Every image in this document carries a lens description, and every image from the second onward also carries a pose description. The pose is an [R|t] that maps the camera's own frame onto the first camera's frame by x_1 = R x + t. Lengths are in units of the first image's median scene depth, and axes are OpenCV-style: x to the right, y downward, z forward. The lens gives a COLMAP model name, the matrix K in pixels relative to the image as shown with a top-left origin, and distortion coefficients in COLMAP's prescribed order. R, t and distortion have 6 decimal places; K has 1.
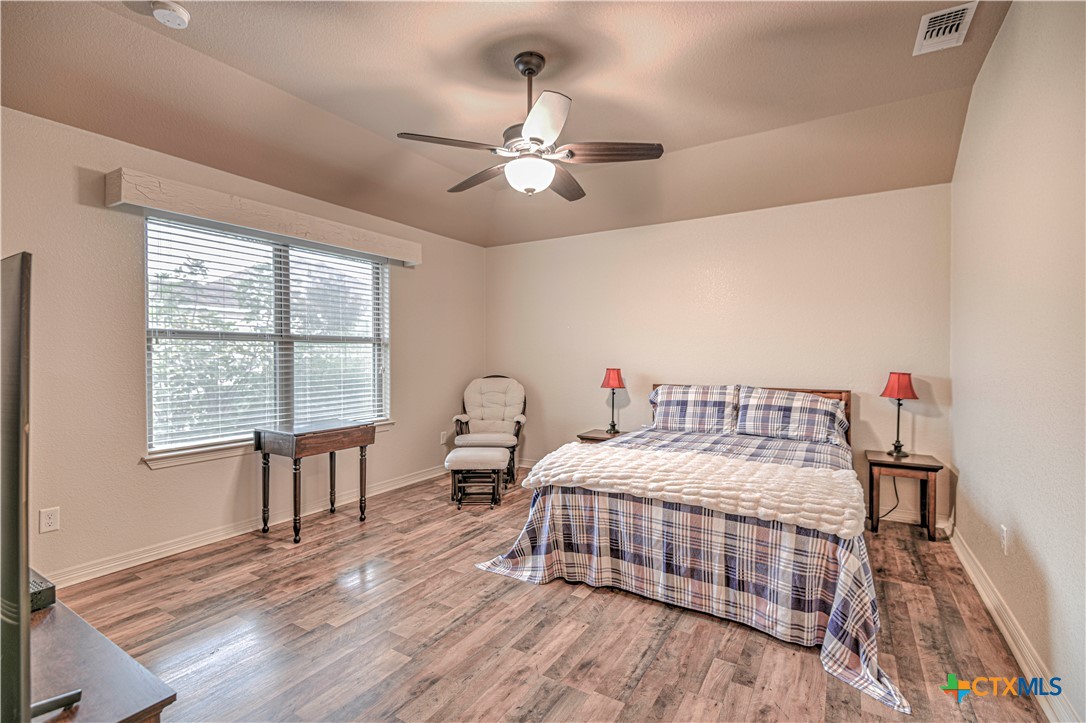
lens RADIAL K [[501.6, 0, 549.0], [0, 501.6, 371.4], [0, 0, 1]] dist [0.002986, -0.000294]
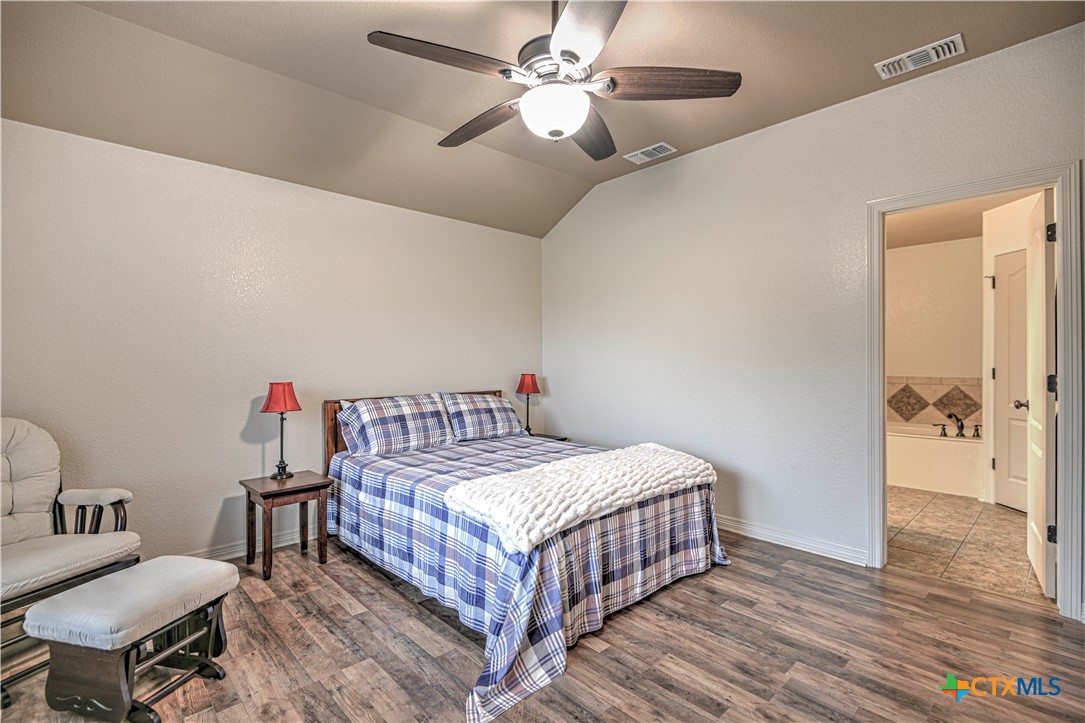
lens RADIAL K [[501.1, 0, 548.5], [0, 501.1, 371.4], [0, 0, 1]] dist [0.002986, -0.000294]
pose [[0.256780, -0.025472, 0.966134, -0.768189], [0.038354, 0.999134, 0.016148, -0.031128], [-0.965709, 0.032908, 0.257534, 0.865079]]
